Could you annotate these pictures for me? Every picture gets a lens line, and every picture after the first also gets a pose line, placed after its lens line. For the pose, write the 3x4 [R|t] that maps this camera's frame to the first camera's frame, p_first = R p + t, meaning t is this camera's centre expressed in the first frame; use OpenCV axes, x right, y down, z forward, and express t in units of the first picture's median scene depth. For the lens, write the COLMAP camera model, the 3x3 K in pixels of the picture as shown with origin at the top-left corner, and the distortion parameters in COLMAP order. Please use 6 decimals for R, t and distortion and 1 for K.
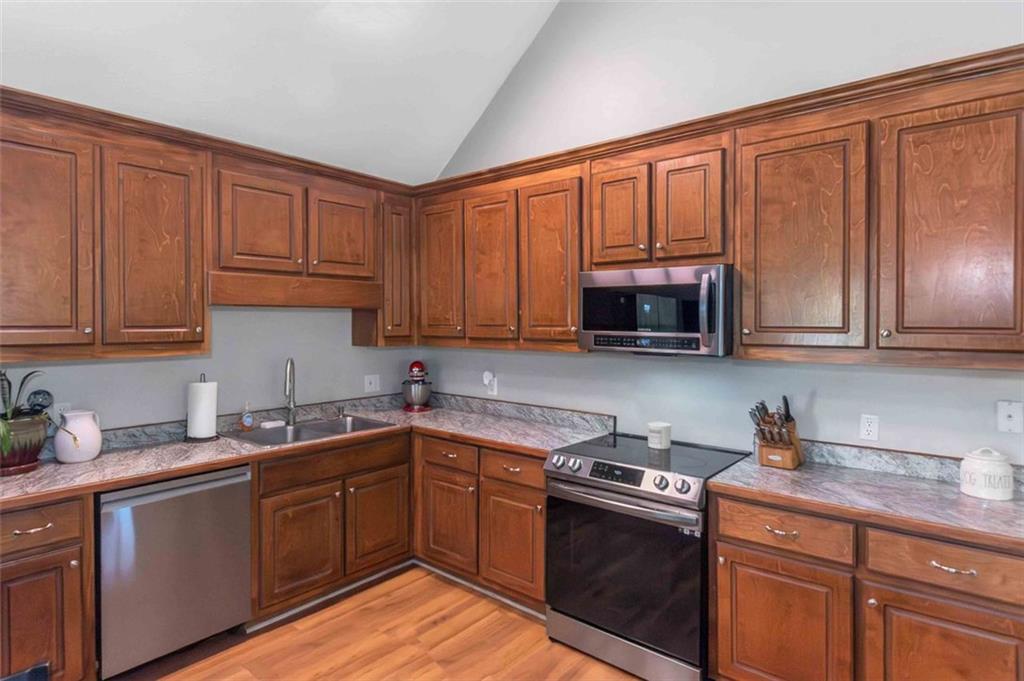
lens RADIAL K [[556.9, 0, 517.0], [0, 556.9, 322.0], [0, 0, 1]] dist [0.000572, 0.000450]
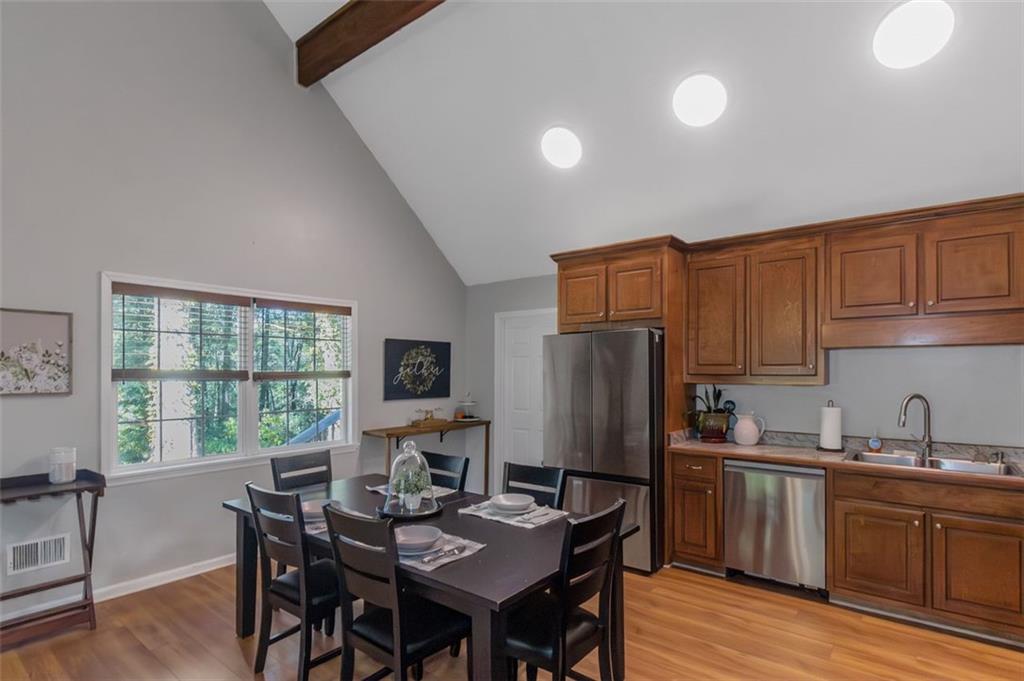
lens RADIAL K [[522.0, 0, 503.8], [0, 522.0, 370.1], [0, 0, 1]] dist [0.008420, -0.001331]
pose [[0.018375, -0.002157, -0.999829, 0.698282], [-0.000004, 0.999998, -0.002158, 0.024126], [0.999831, 0.000043, 0.018375, 0.215347]]
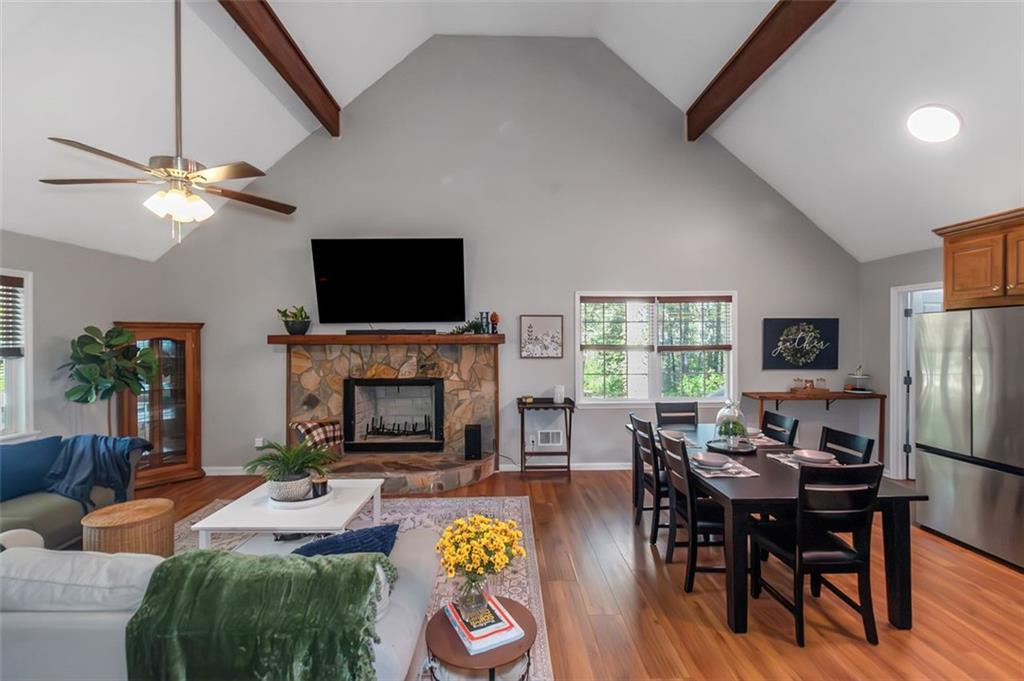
lens RADIAL K [[463.8, 0, 510.5], [0, 463.8, 340.3], [0, 0, 1]] dist [0.010823, 0.000530]
pose [[-0.747984, 0.006272, -0.663687, 0.986798], [0.001756, 0.999971, 0.007470, -0.014200], [0.663714, 0.004422, -0.747973, 0.601772]]
